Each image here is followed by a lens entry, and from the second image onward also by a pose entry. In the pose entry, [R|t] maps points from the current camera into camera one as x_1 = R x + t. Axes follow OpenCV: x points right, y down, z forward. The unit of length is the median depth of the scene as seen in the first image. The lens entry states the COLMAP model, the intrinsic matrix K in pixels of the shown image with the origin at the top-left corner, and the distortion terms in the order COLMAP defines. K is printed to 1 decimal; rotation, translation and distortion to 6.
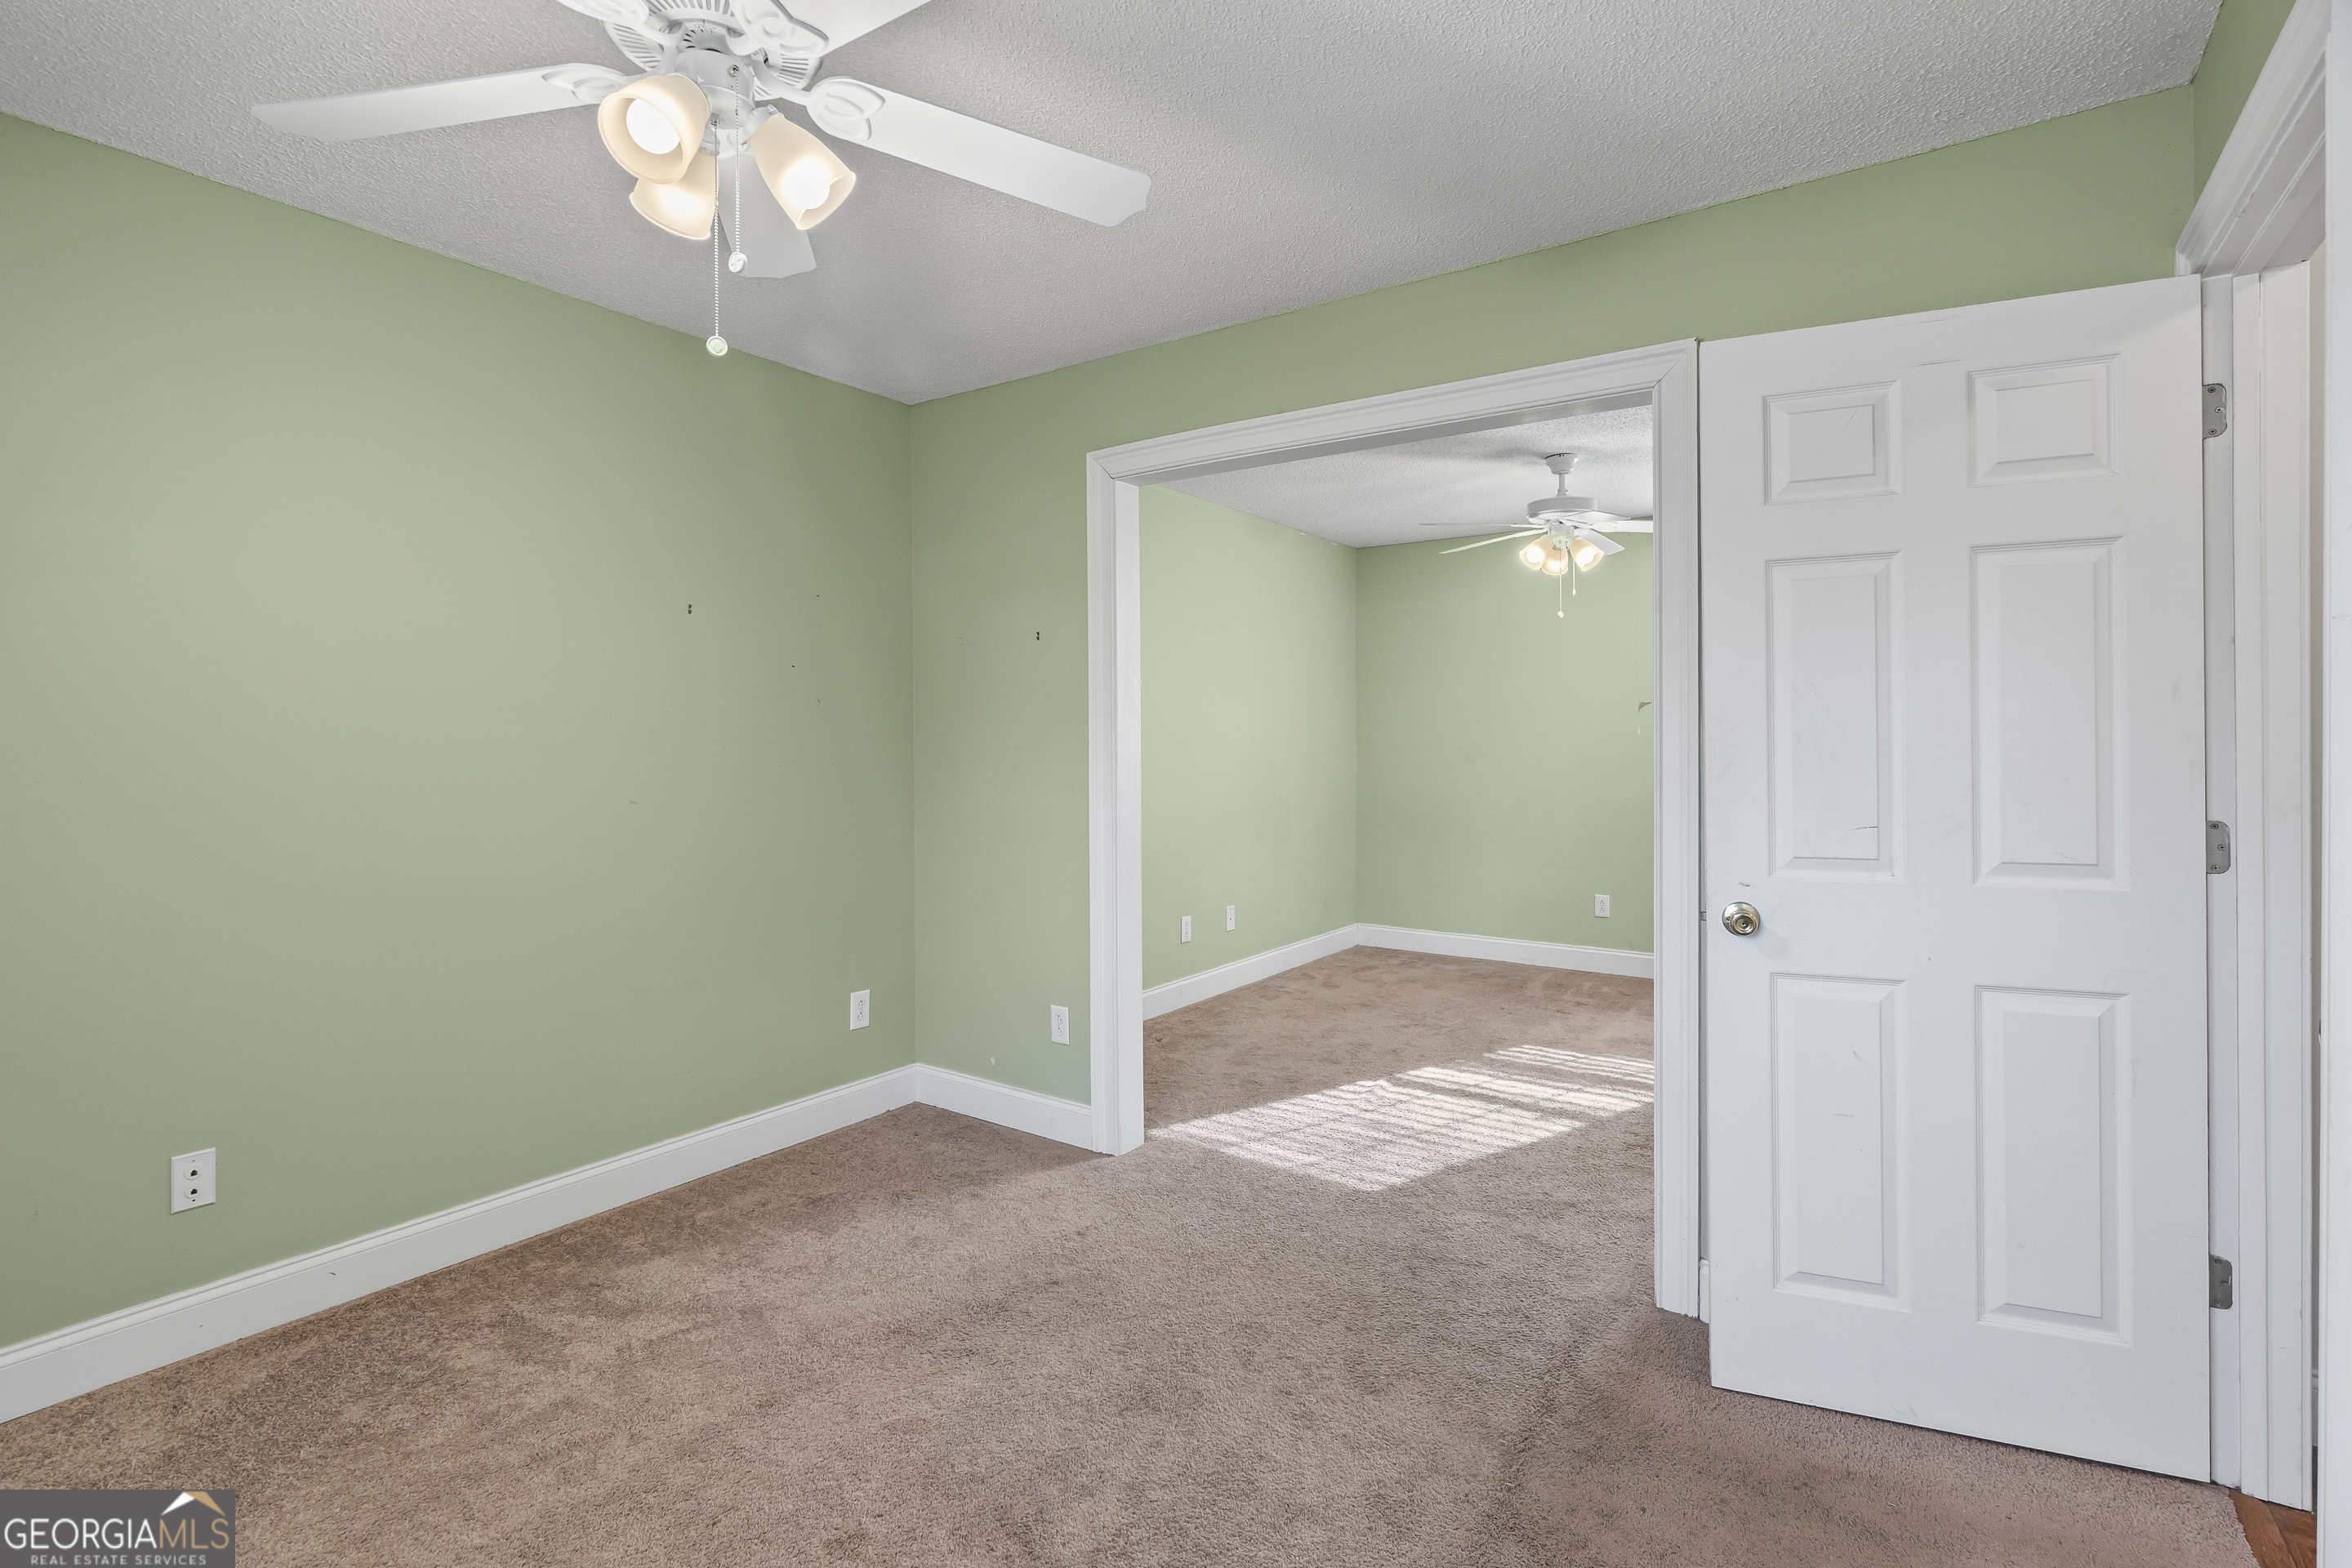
lens RADIAL K [[1100.1, 0, 1206.4], [0, 1100.1, 778.7], [0, 0, 1]] dist [0.001535, 0.000978]
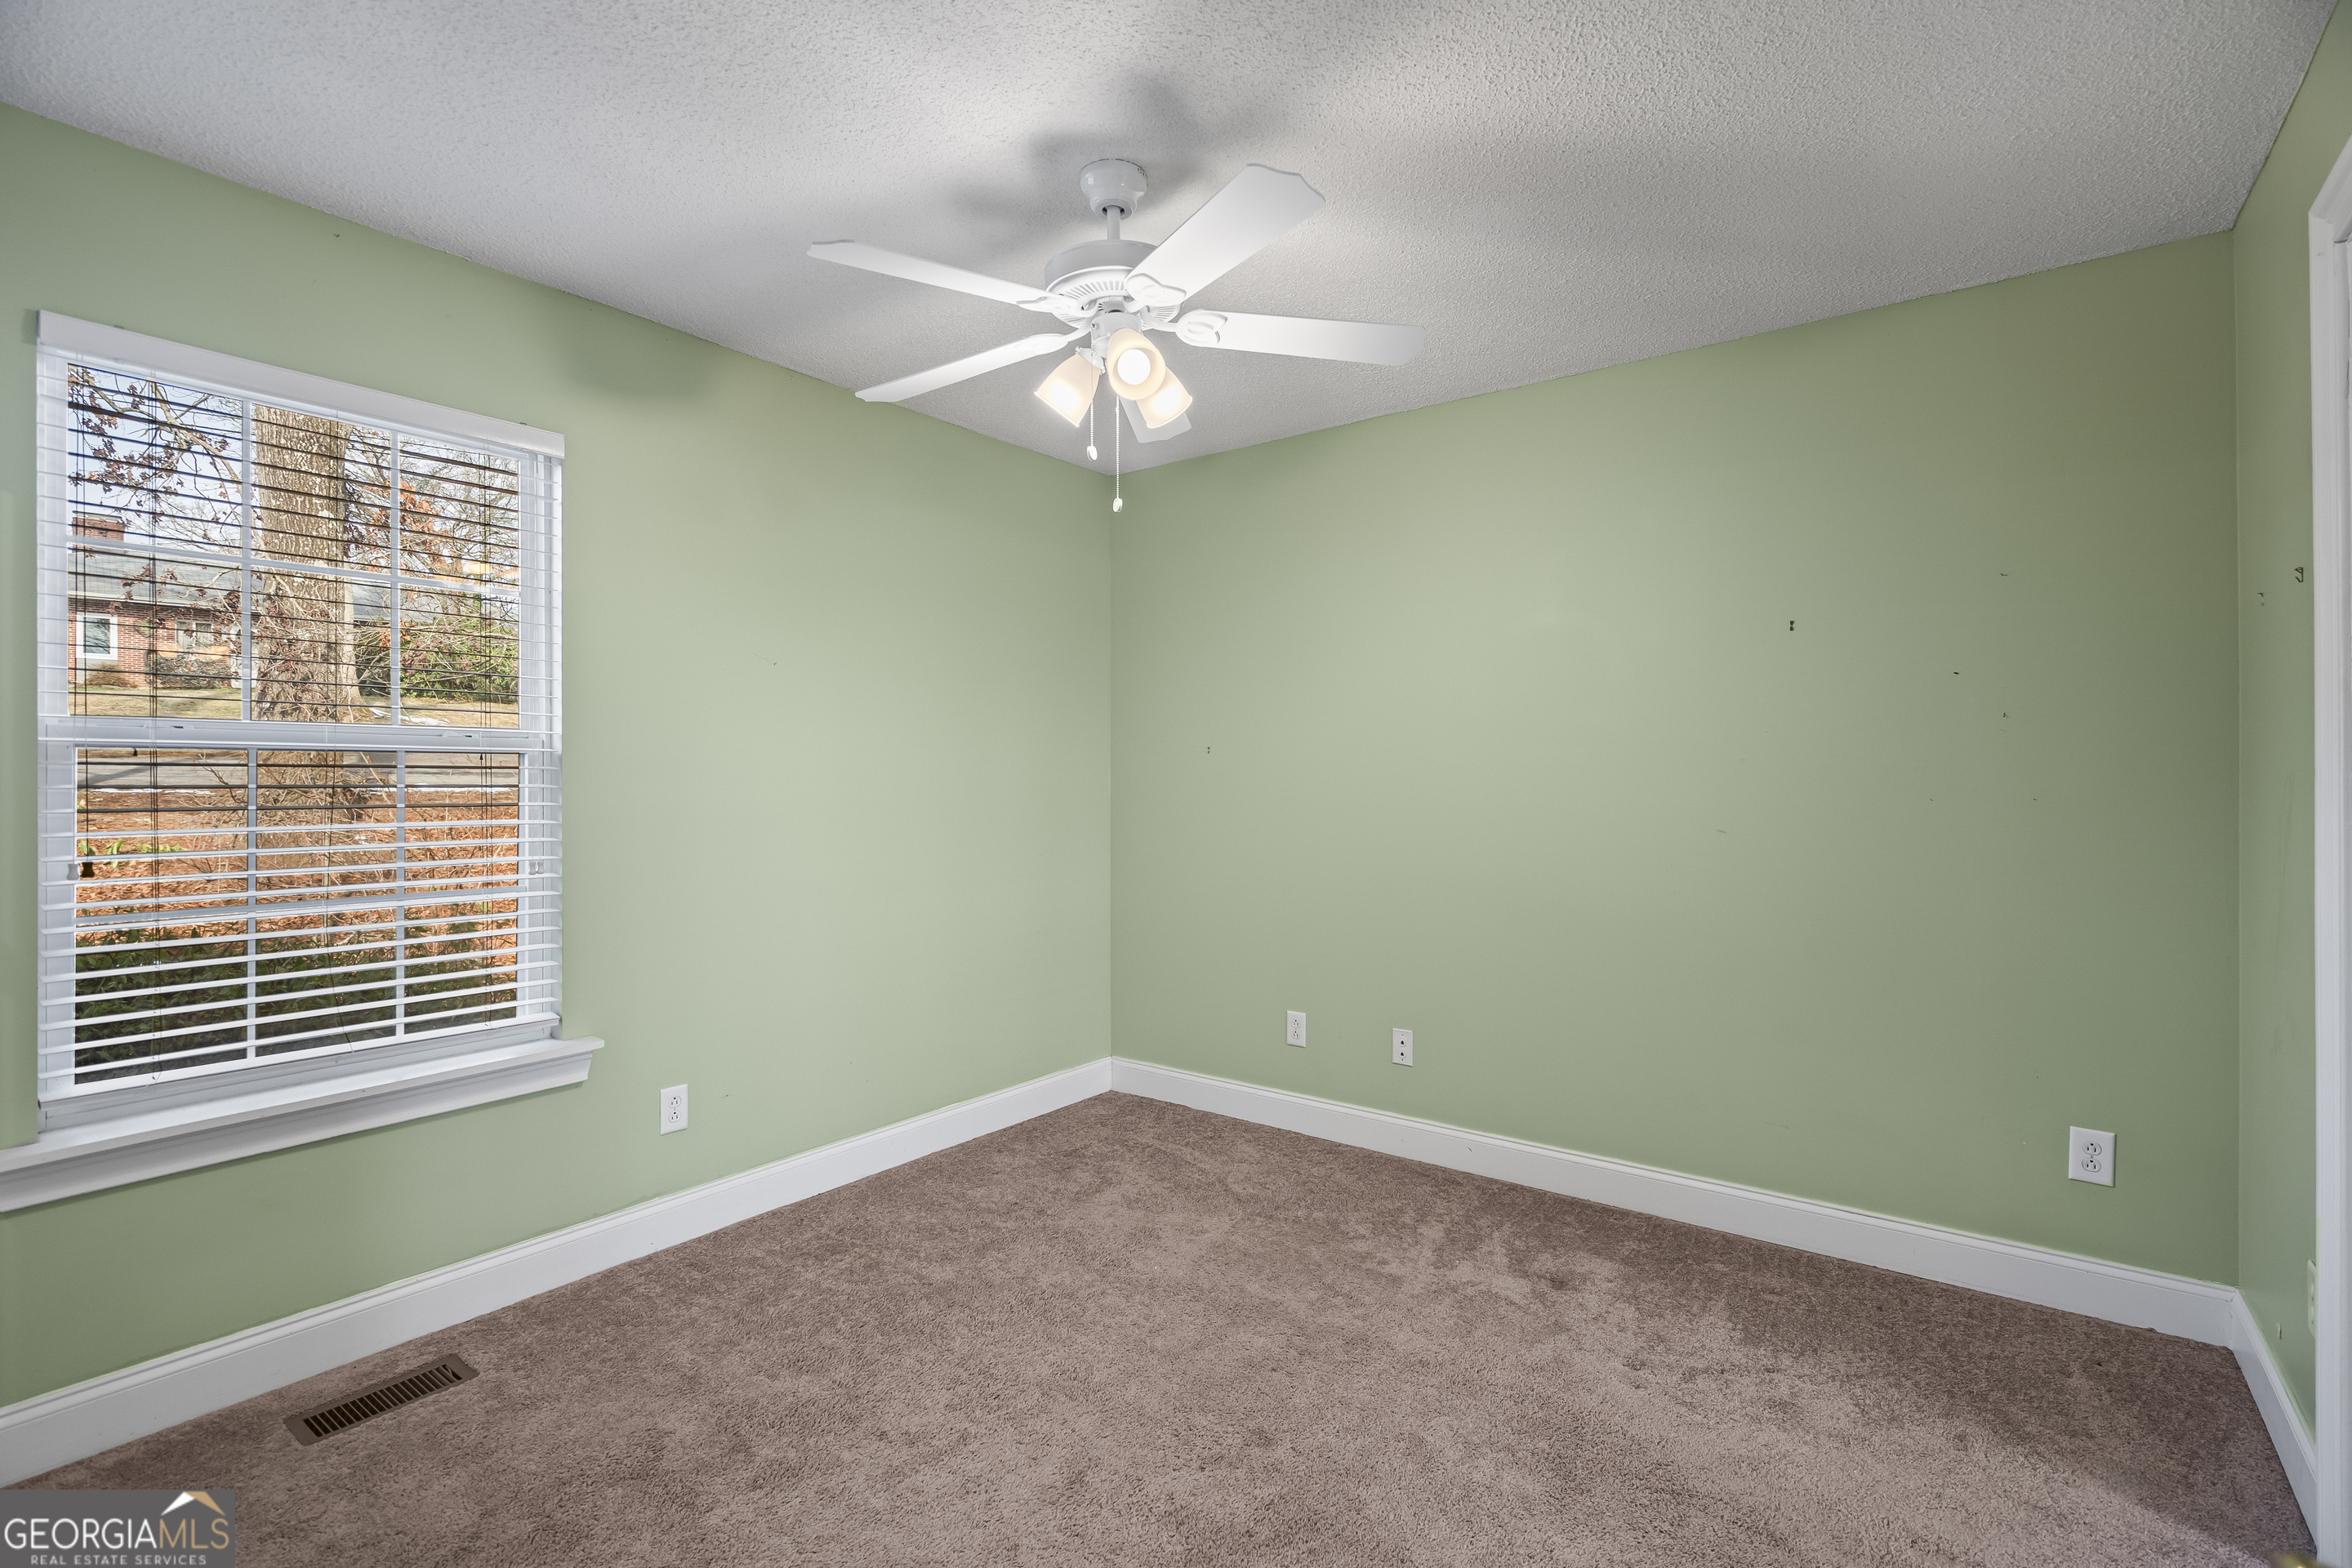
lens RADIAL K [[1087.6, 0, 1178.3], [0, 1087.6, 782.7], [0, 0, 1]] dist [-0.002903, -0.000094]
pose [[-0.061307, 0.002249, -0.998116, 0.404829], [-0.036470, 0.999325, 0.004492, -0.008260], [0.997452, 0.036677, -0.061184, 0.456399]]
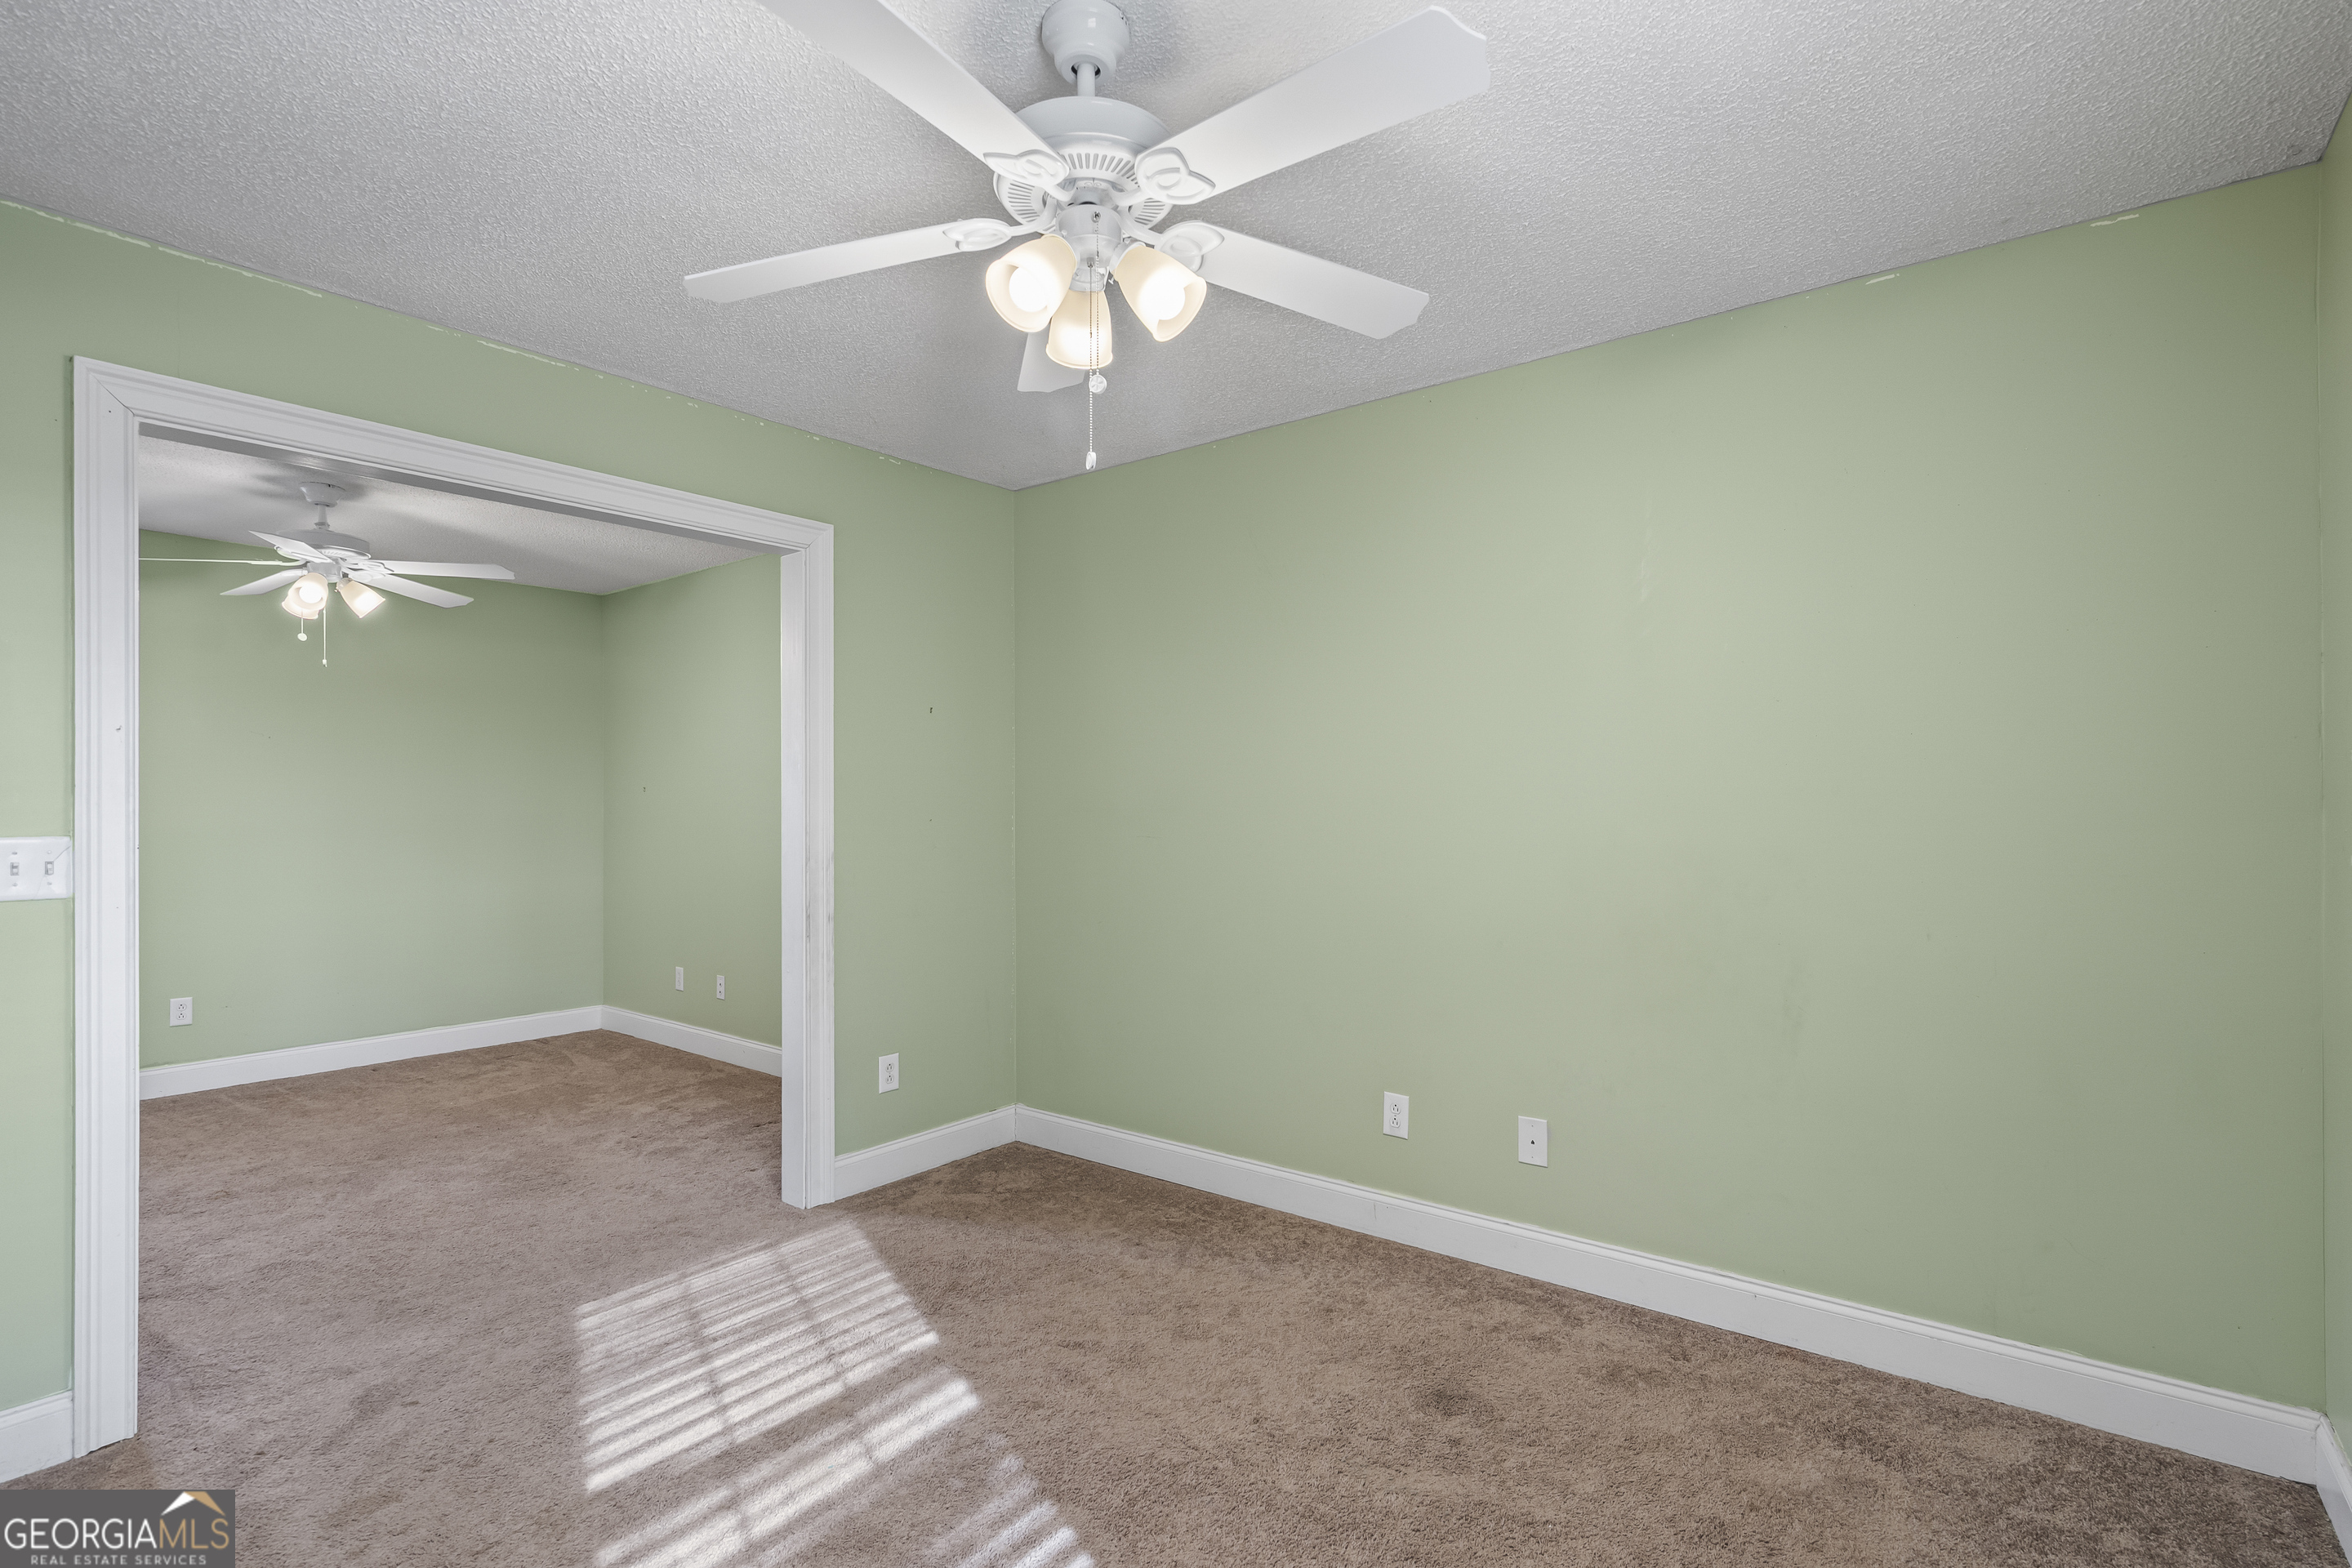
lens RADIAL K [[1124.2, 0, 1181.5], [0, 1124.2, 792.1], [0, 0, 1]] dist [-0.039074, 0.028662]
pose [[-0.068500, -0.010015, -0.997601, 0.868636], [-0.036762, 0.999296, -0.007507, -0.046395], [0.996974, 0.036160, -0.068820, 1.308979]]
